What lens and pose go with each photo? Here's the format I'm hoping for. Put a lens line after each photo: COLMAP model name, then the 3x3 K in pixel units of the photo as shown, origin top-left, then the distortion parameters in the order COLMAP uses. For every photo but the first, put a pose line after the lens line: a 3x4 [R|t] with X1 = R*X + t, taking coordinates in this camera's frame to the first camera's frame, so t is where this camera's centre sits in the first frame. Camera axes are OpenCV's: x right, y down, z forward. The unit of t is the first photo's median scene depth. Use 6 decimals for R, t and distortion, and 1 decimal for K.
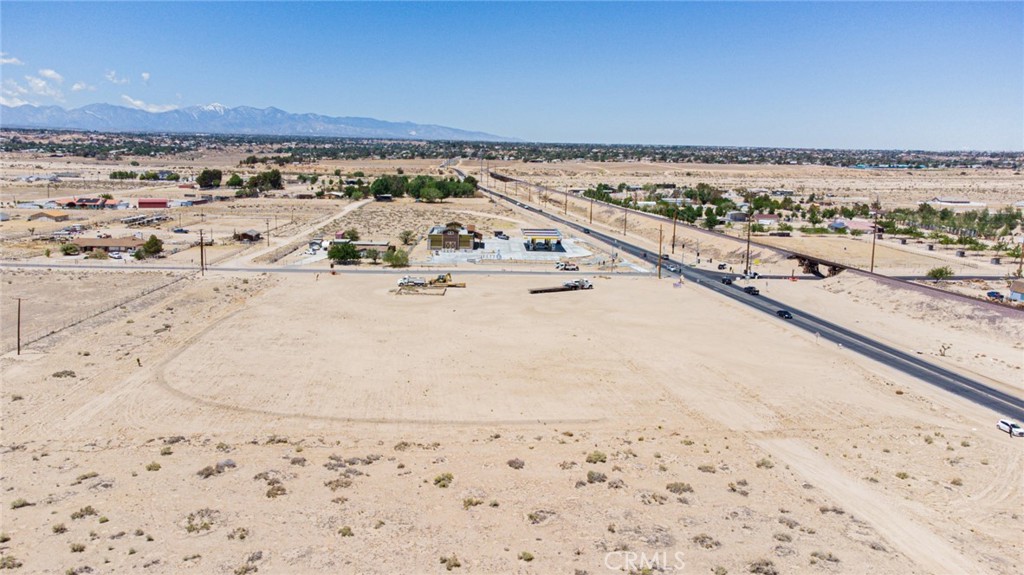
lens RADIAL K [[782.7, 0, 508.8], [0, 782.7, 283.6], [0, 0, 1]] dist [0.023238, 0.056672]
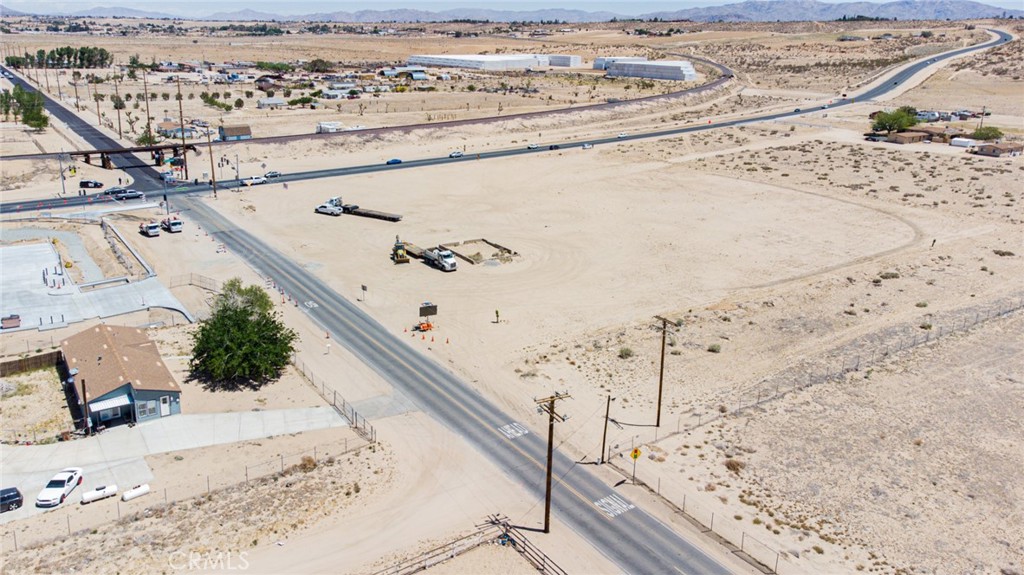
lens RADIAL K [[768.5, 0, 518.4], [0, 768.5, 286.2], [0, 0, 1]] dist [0.002902, 0.073388]
pose [[-0.552662, -0.285430, 0.783004, -0.465969], [0.117035, 0.903632, 0.412009, -0.163457], [-0.825147, 0.319340, -0.465997, 0.921783]]
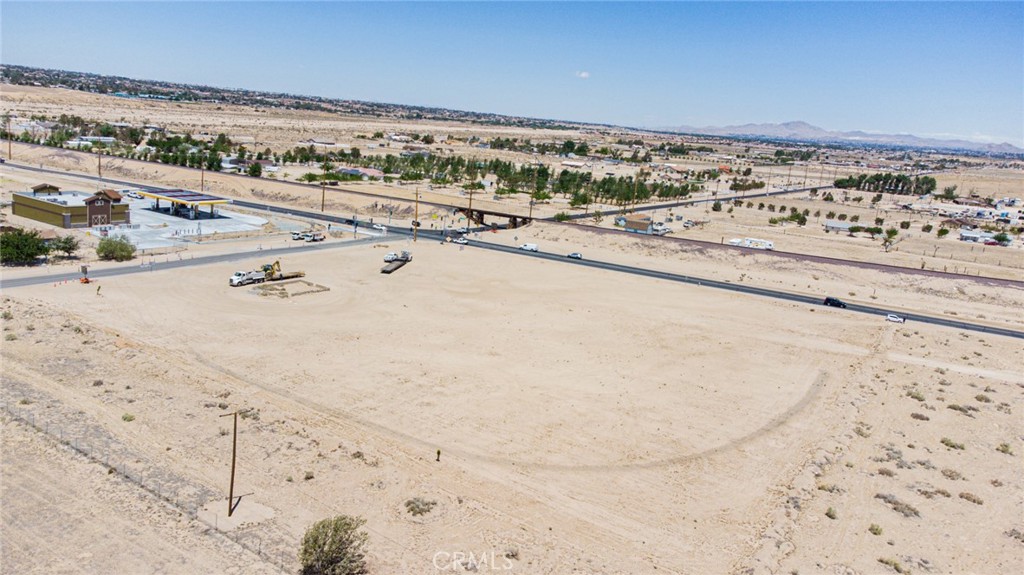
lens RADIAL K [[778.8, 0, 508.6], [0, 778.8, 282.5], [0, 0, 1]] dist [0.011657, 0.076900]
pose [[0.584591, -0.138043, 0.799498, -0.435834], [0.064244, 0.990201, 0.123995, -0.056969], [-0.808781, -0.021123, 0.587731, 0.263504]]
